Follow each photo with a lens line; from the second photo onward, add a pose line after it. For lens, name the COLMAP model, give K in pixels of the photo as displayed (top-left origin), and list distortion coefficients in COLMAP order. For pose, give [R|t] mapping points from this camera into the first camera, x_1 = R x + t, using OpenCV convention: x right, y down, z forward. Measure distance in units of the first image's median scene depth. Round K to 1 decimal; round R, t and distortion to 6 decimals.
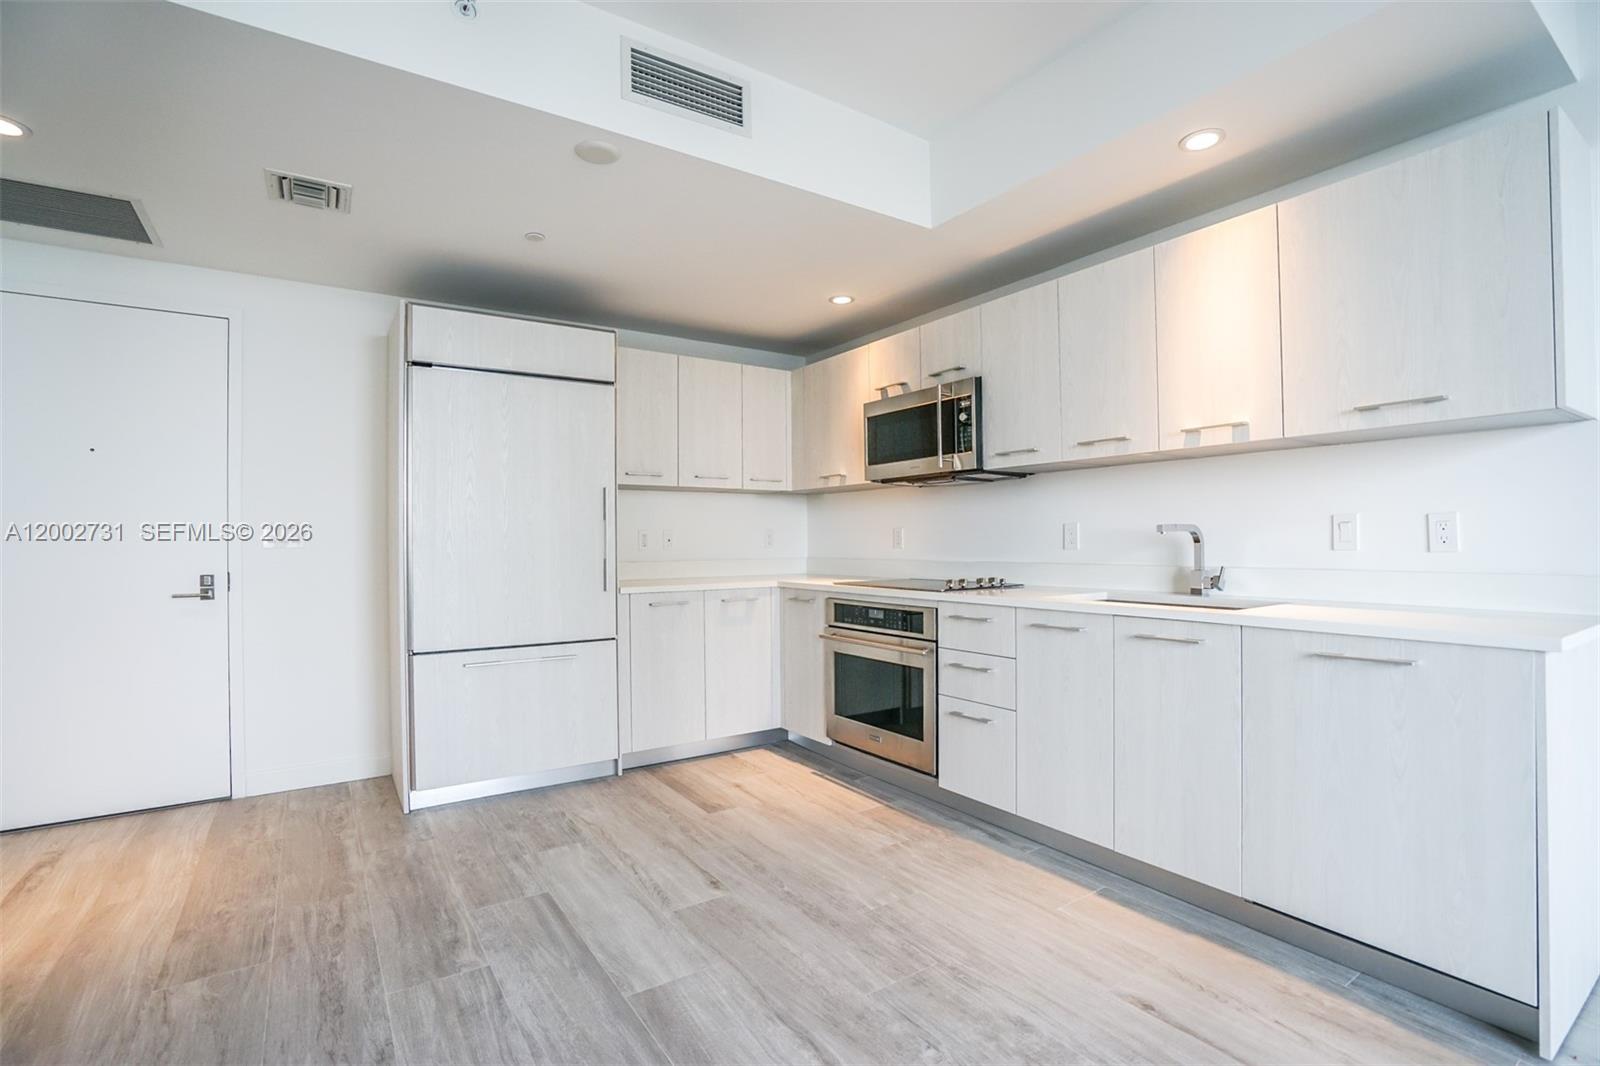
lens RADIAL K [[743.8, 0, 795.9], [0, 743.8, 537.1], [0, 0, 1]] dist [-0.067899, 0.025882]
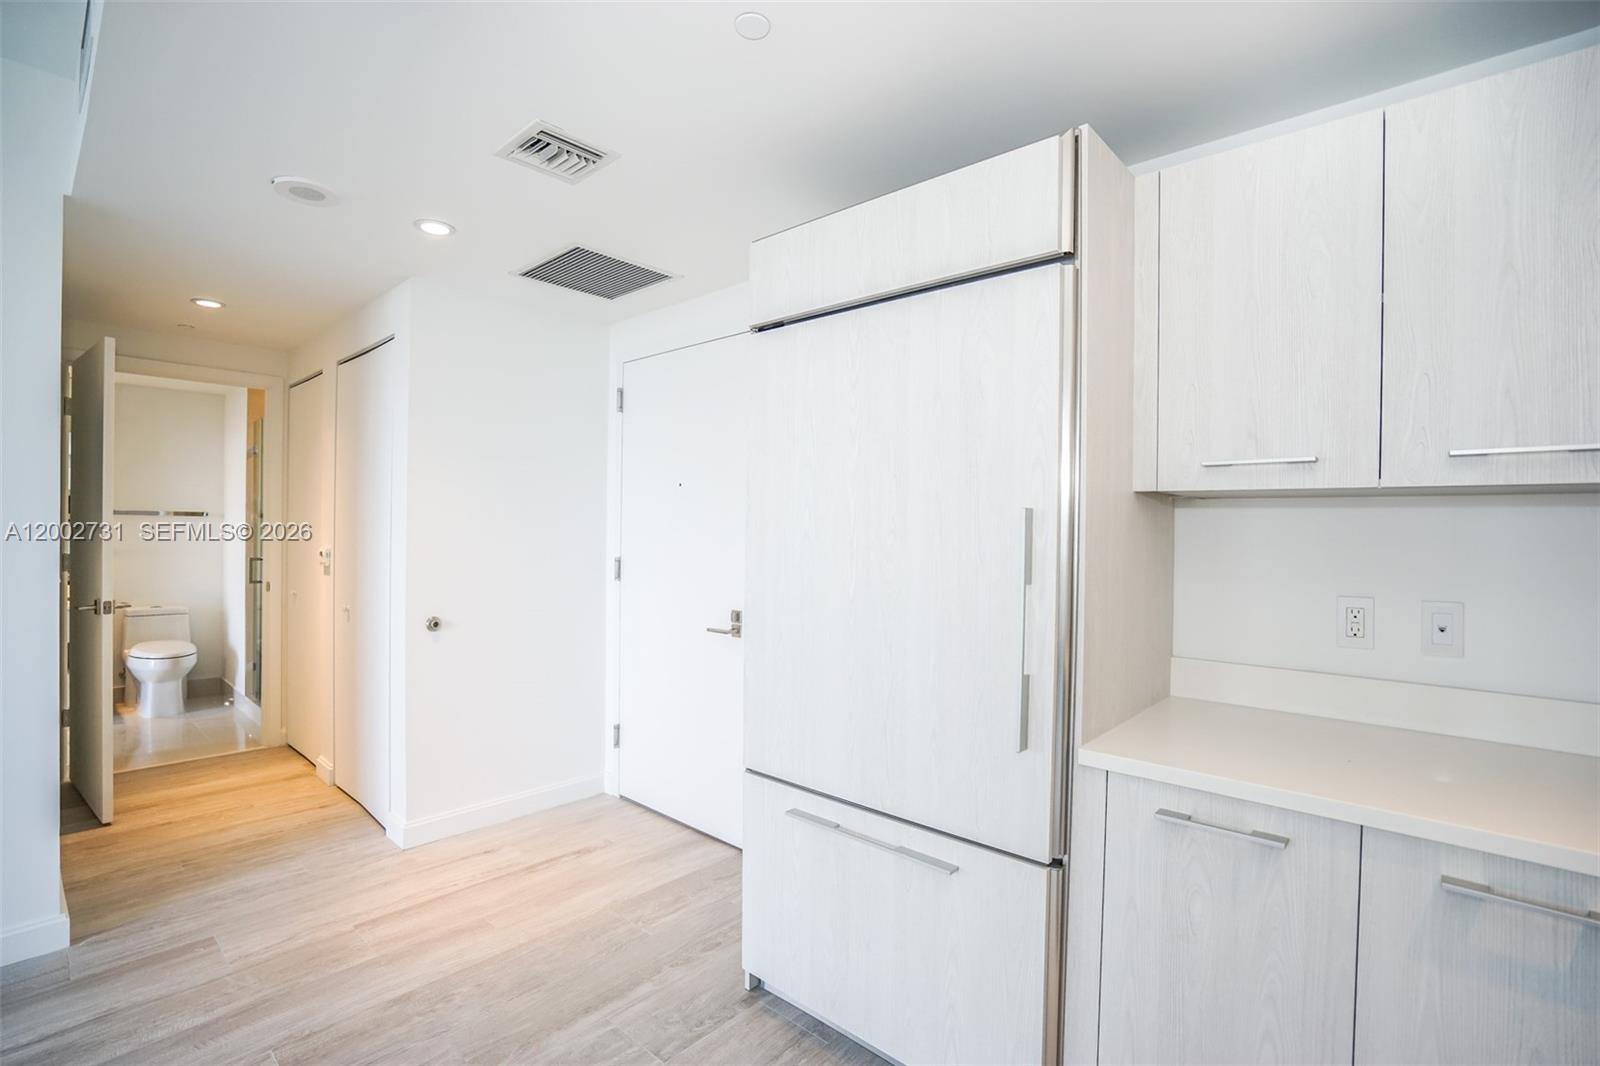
lens RADIAL K [[733.0, 0, 798.7], [0, 733.0, 538.9], [0, 0, 1]] dist [-0.060798, 0.024350]
pose [[0.244746, 0.022513, -0.969326, 0.137722], [-0.012738, 0.999719, 0.020003, -0.066803], [0.969503, 0.007452, 0.244964, 0.925148]]
